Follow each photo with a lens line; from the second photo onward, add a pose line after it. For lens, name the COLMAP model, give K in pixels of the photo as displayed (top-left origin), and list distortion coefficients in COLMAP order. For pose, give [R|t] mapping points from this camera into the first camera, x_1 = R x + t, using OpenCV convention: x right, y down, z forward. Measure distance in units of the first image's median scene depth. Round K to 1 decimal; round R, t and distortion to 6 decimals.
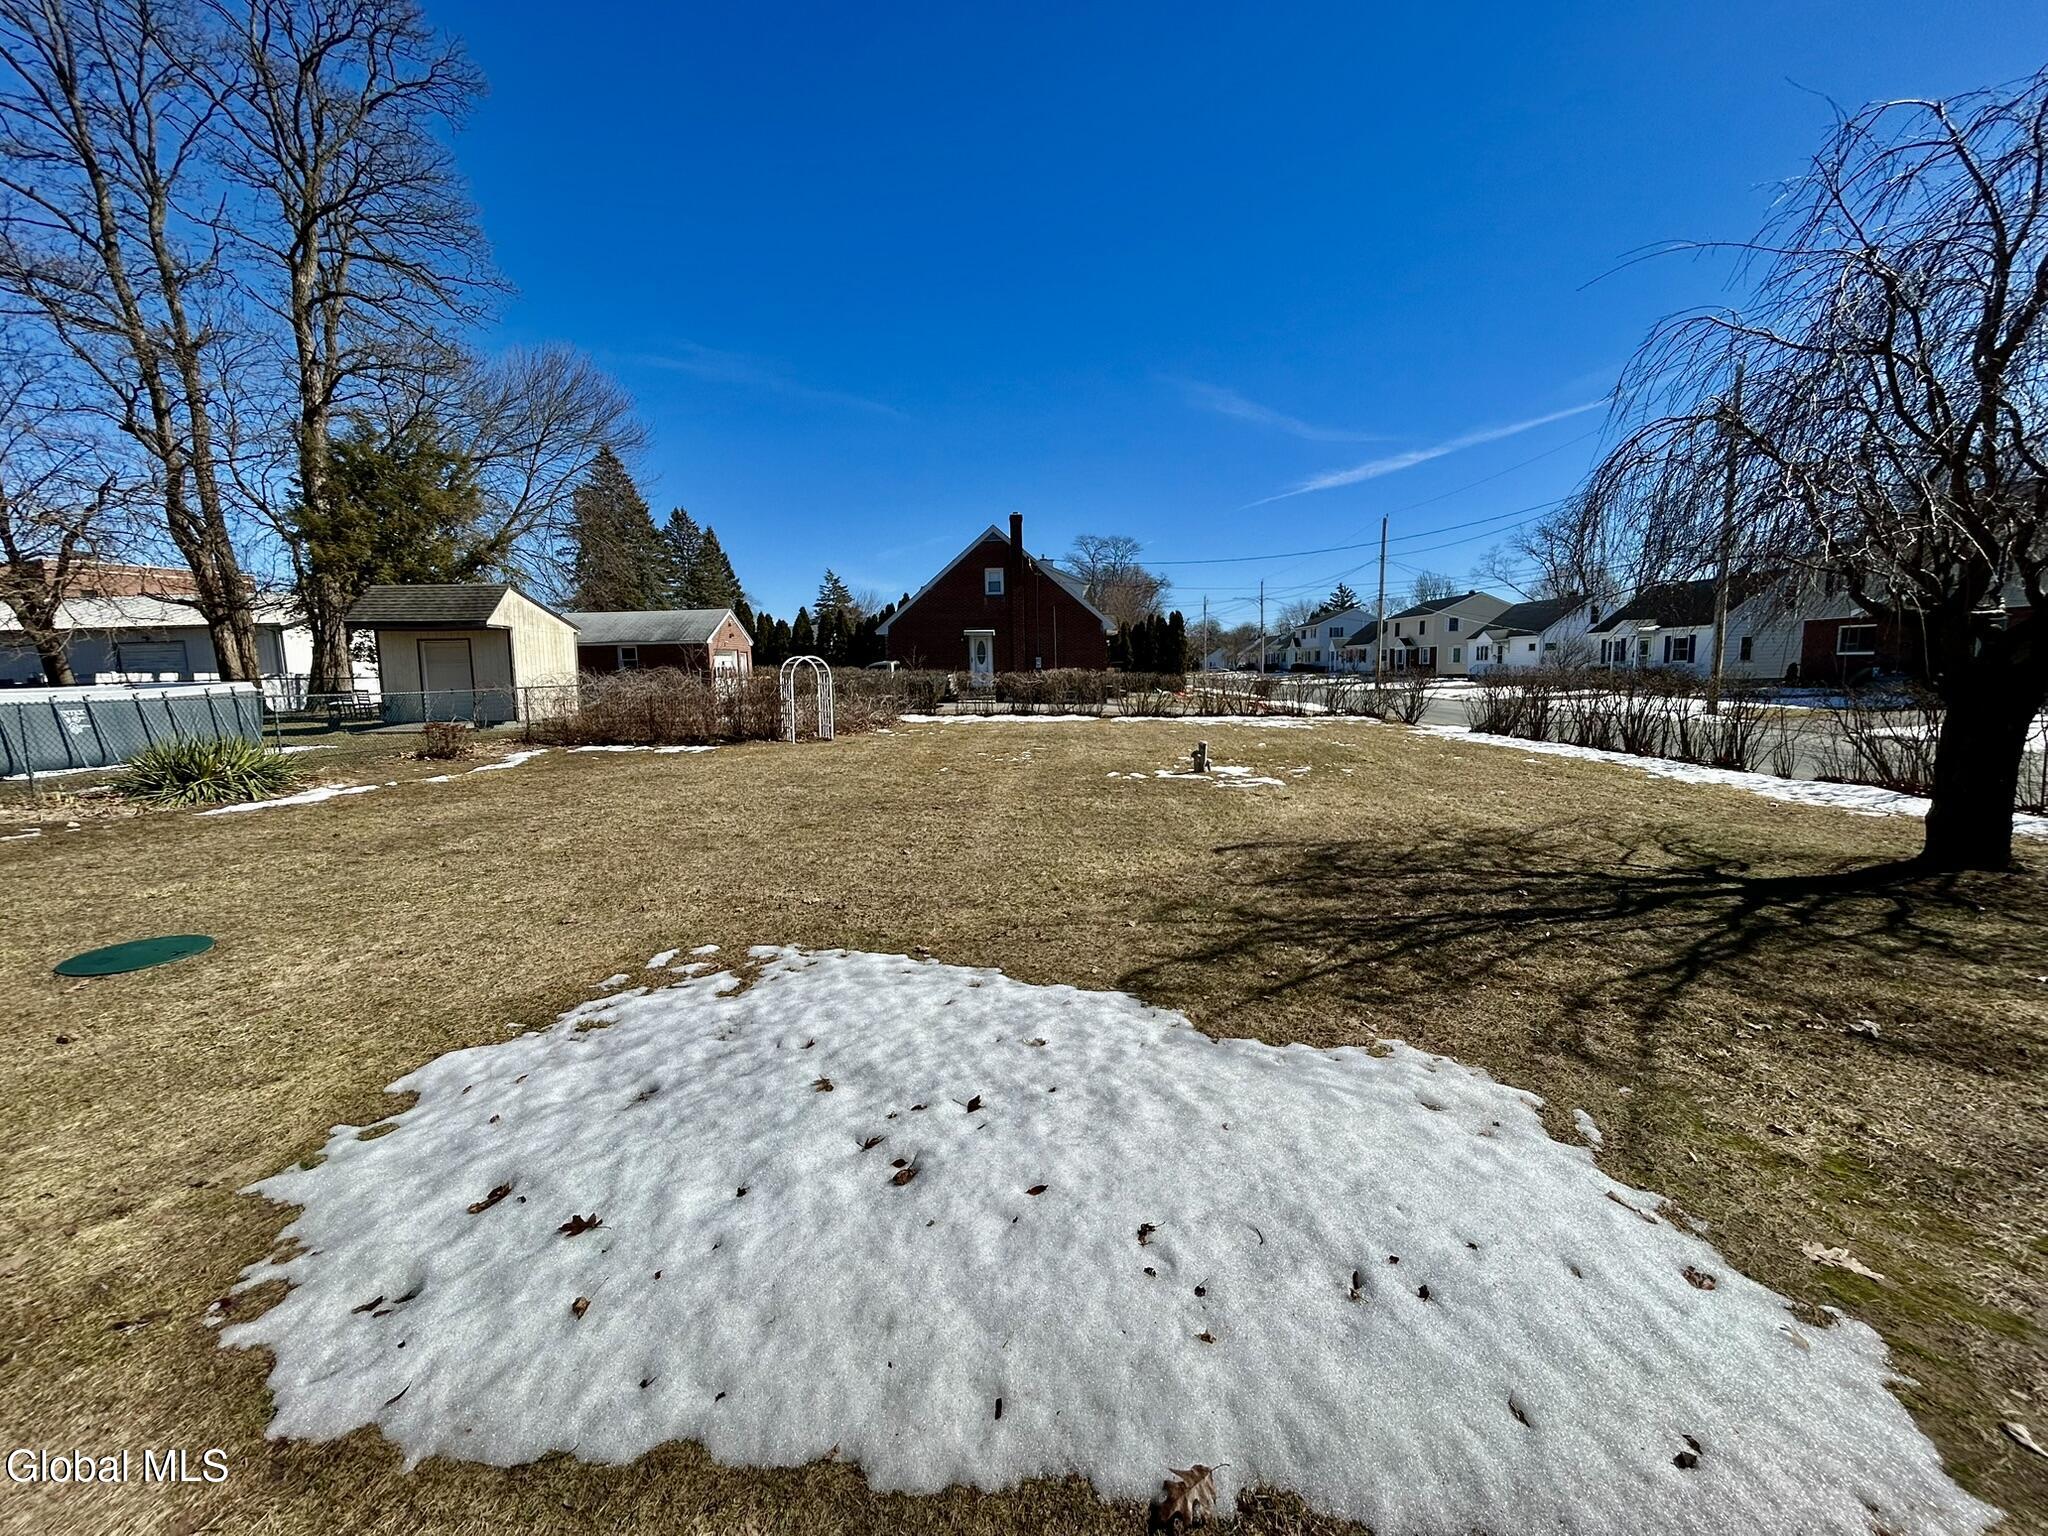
lens RADIAL K [[819.6, 0, 1023.0], [0, 819.6, 777.9], [0, 0, 1]] dist [0.001309, 0.000373]
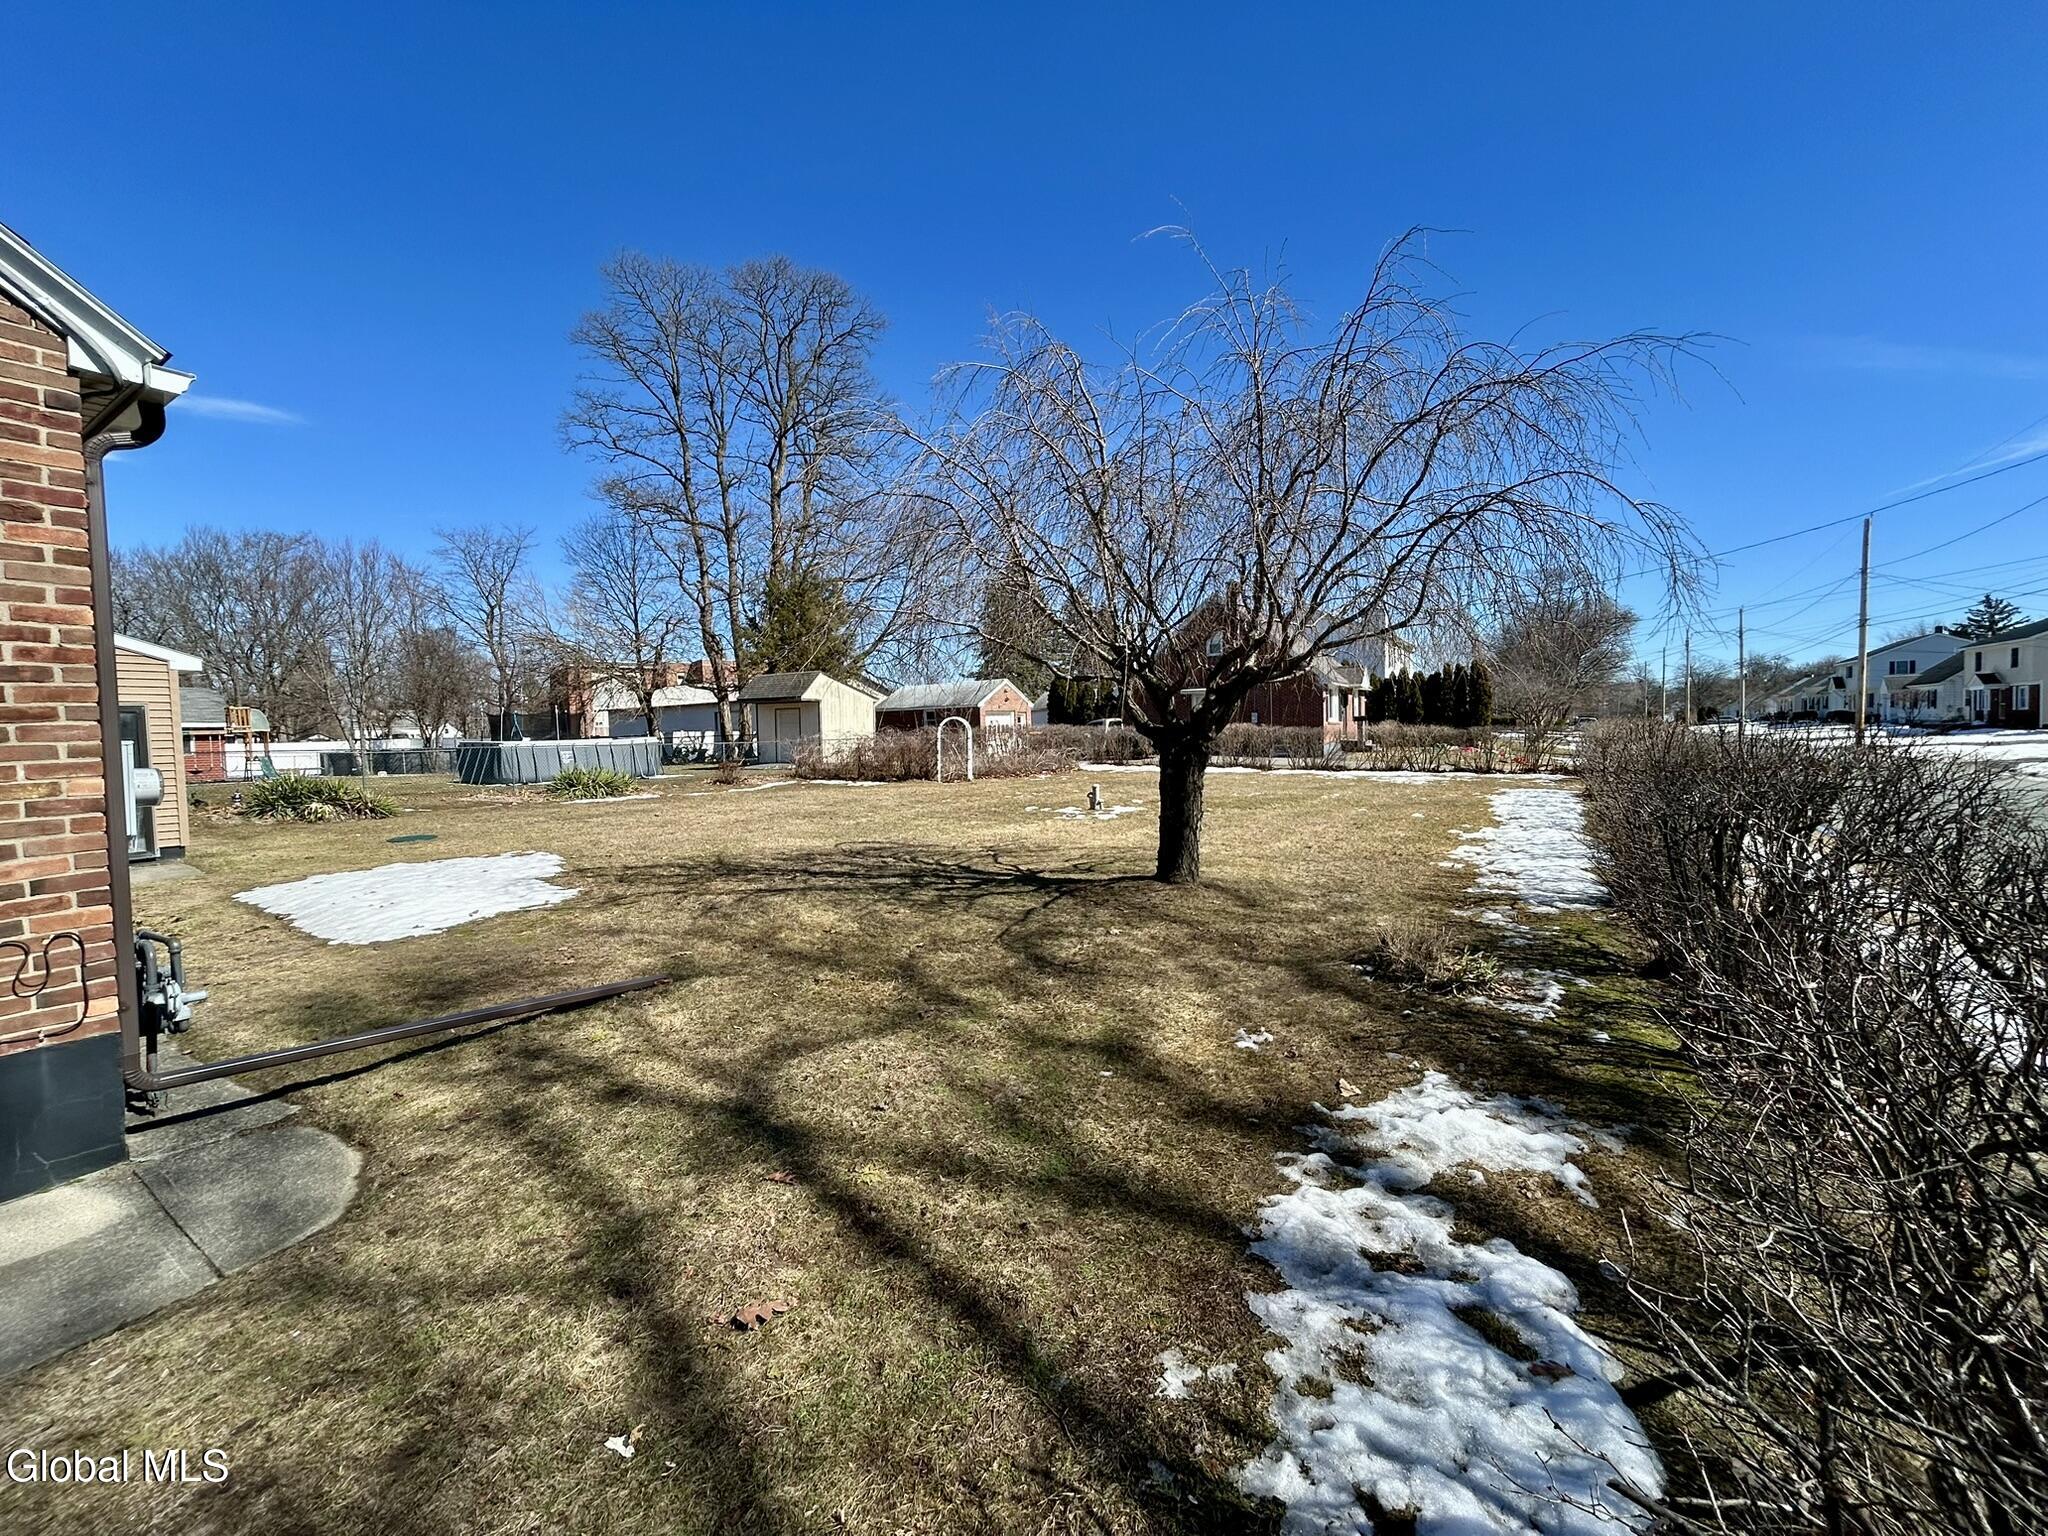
lens RADIAL K [[819.6, 0, 1025.5], [0, 819.6, 777.7], [0, 0, 1]] dist [0.001309, 0.000373]
pose [[0.861803, 0.024358, -0.506658, 0.317960], [-0.057796, 0.997057, -0.050373, 0.005731], [0.503940, 0.072694, 0.860674, -0.047429]]
